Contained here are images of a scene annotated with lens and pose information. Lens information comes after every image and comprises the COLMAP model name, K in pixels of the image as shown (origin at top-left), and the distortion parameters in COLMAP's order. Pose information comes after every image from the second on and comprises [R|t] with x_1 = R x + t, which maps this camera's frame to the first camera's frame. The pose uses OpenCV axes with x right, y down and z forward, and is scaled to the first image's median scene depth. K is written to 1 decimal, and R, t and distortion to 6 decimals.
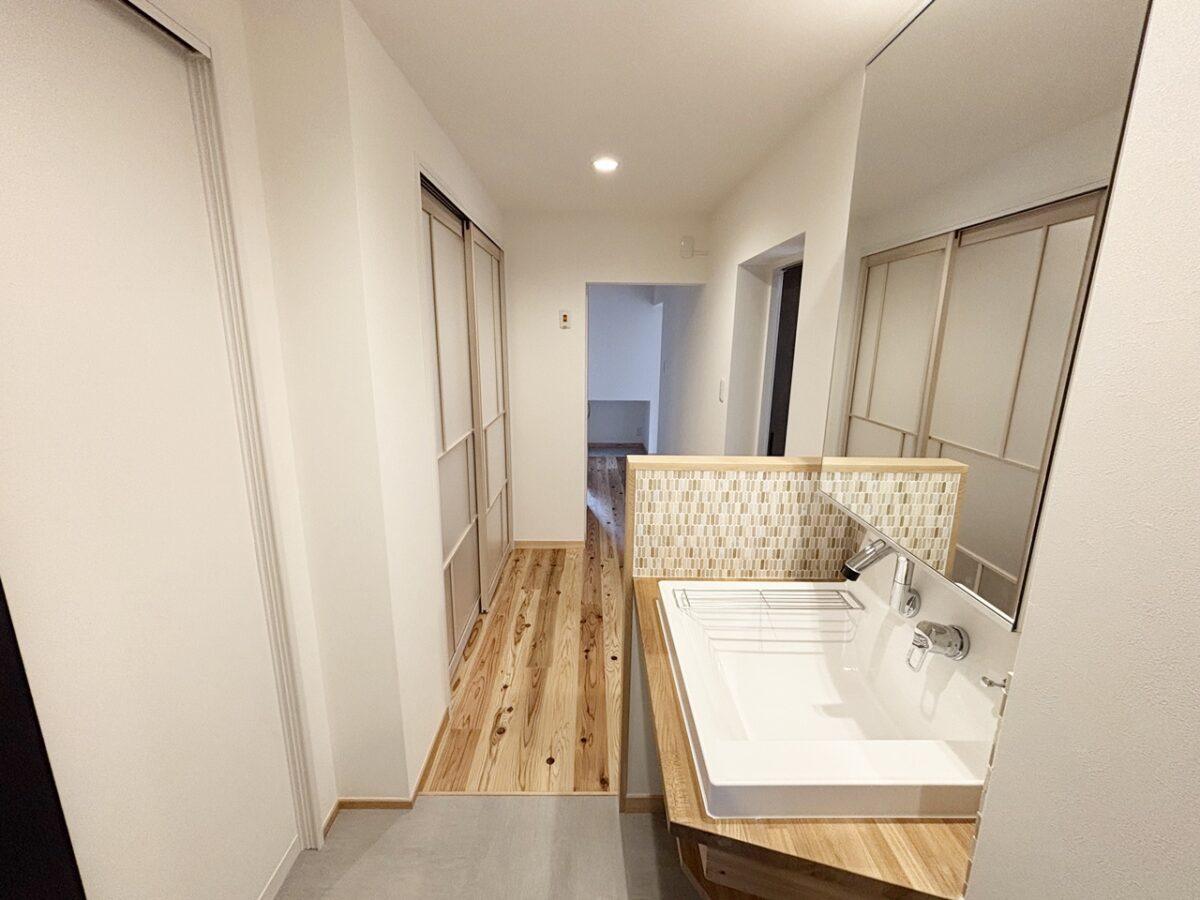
lens RADIAL K [[502.6, 0, 593.4], [0, 502.6, 440.0], [0, 0, 1]] dist [-0.010141, 0.000060]
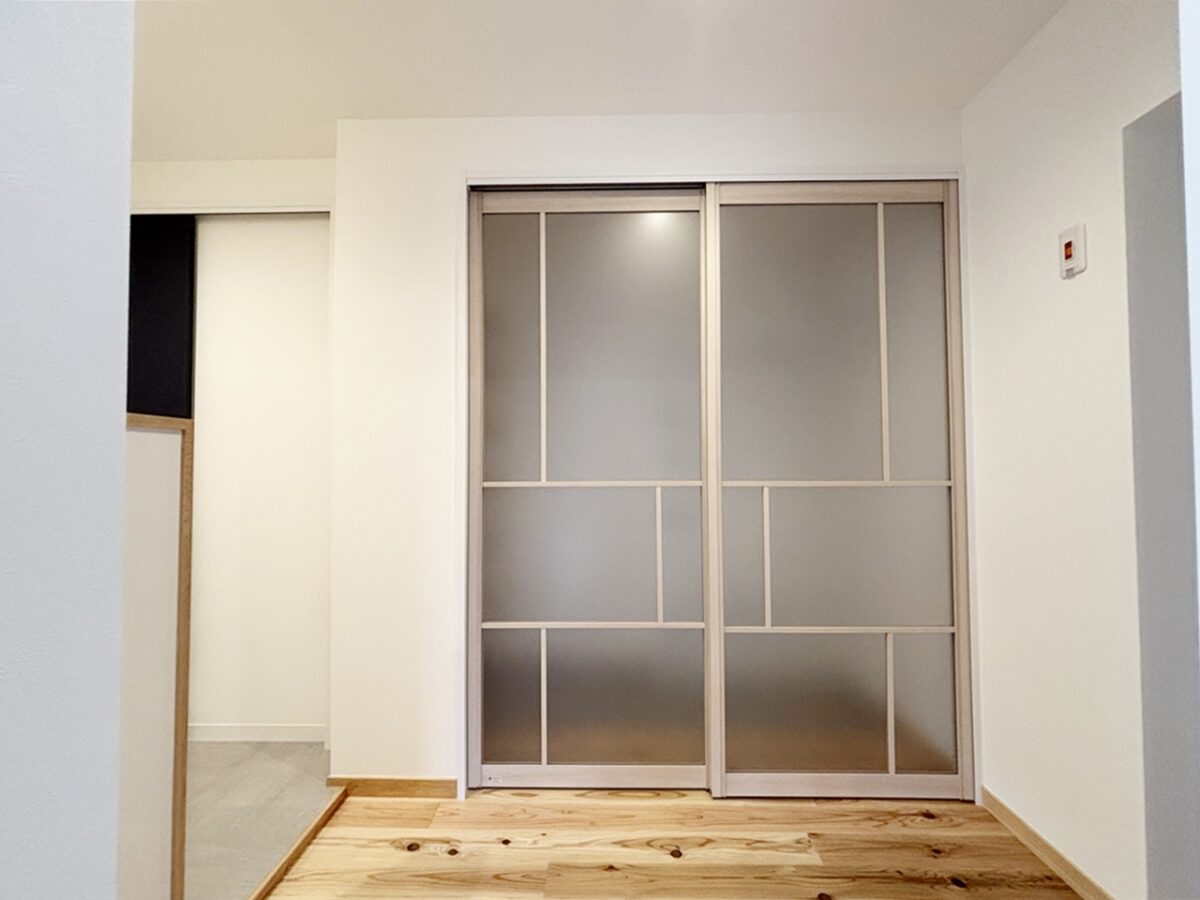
lens RADIAL K [[502.6, 0, 600.4], [0, 502.6, 450.4], [0, 0, 1]] dist [-0.010141, 0.000060]
pose [[-0.016393, -0.043858, -0.998903, 0.790115], [-0.203758, 0.978220, -0.039606, -0.005426], [0.978884, 0.202886, -0.024973, 1.660599]]
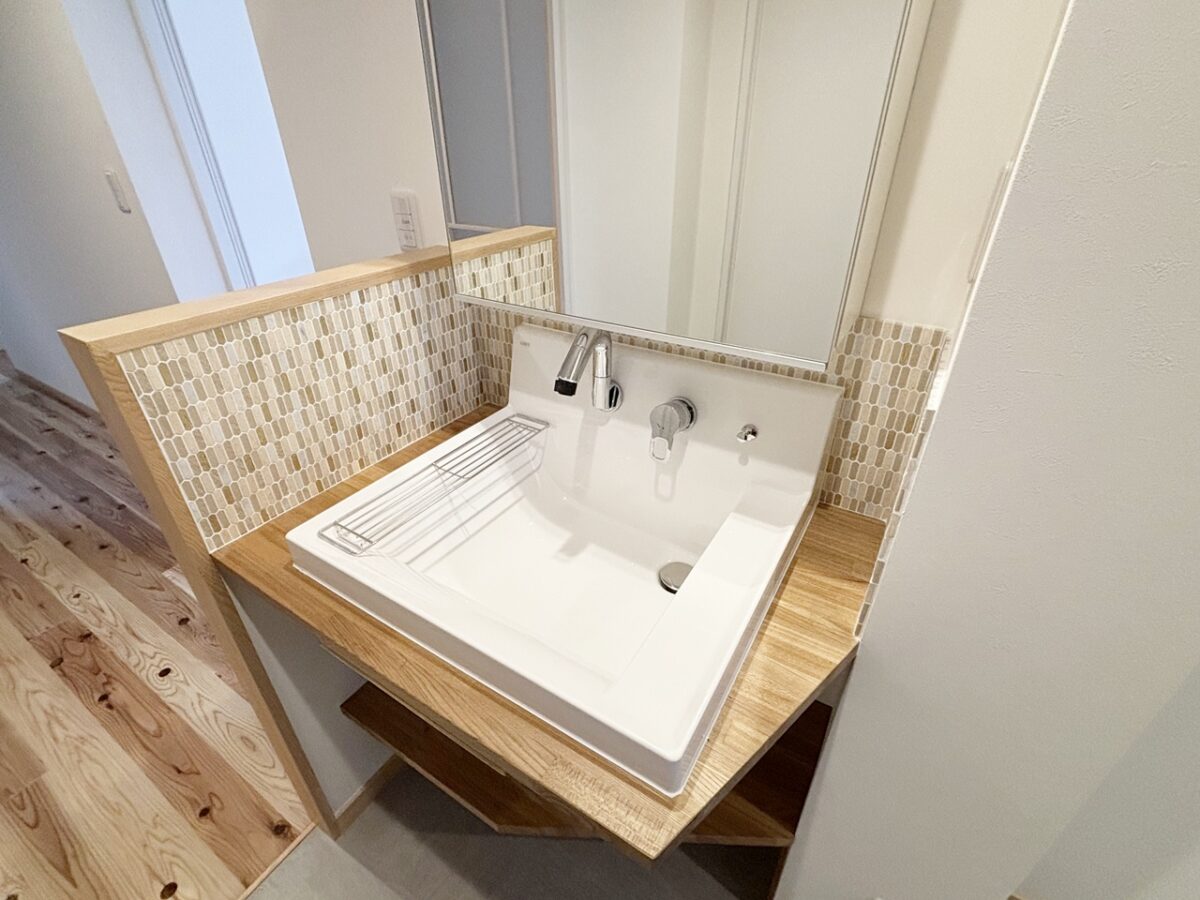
lens RADIAL K [[550.2, 0, 593.3], [0, 550.2, 448.9], [0, 0, 1]] dist [0.000513, -0.000082]
pose [[0.533404, -0.442949, 0.720608, -0.074642], [0.183824, 0.892266, 0.412396, 0.011285], [-0.825644, -0.087509, 0.557363, 0.366337]]
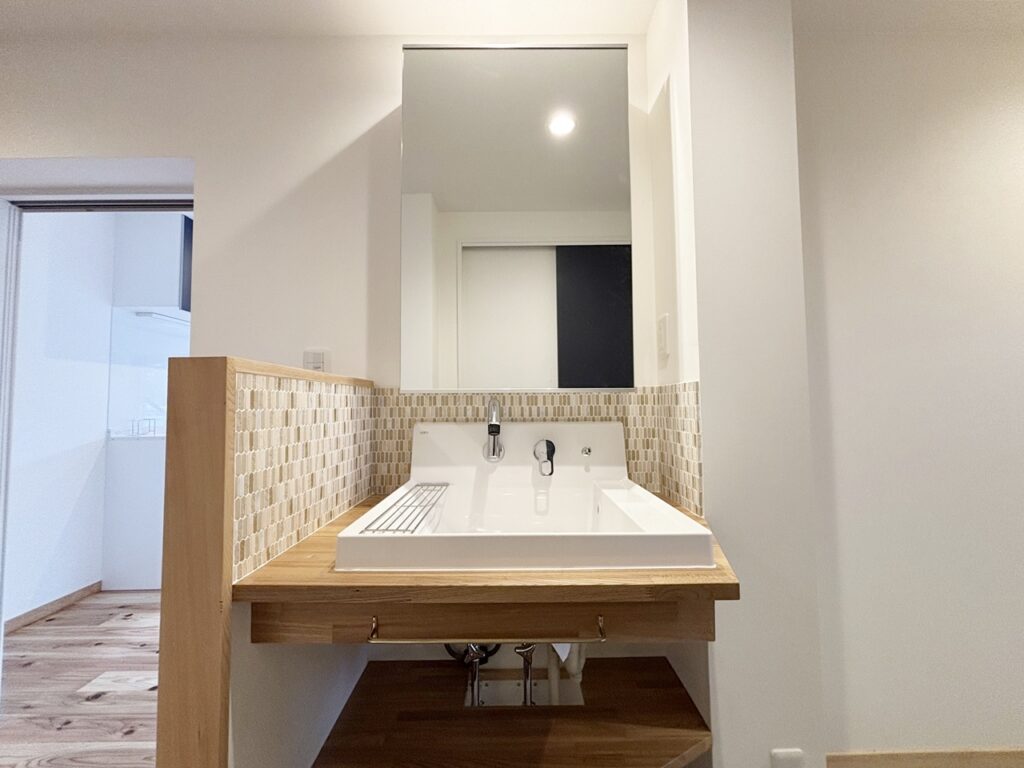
lens RADIAL K [[413.4, 0, 508.6], [0, 413.4, 386.2], [0, 0, 1]] dist [-0.001544, 0.001899]
pose [[0.000343, 0.033251, 0.999447, -0.357408], [0.207361, 0.977721, -0.032599, 0.147957], [-0.978265, 0.207257, -0.006560, 0.697284]]
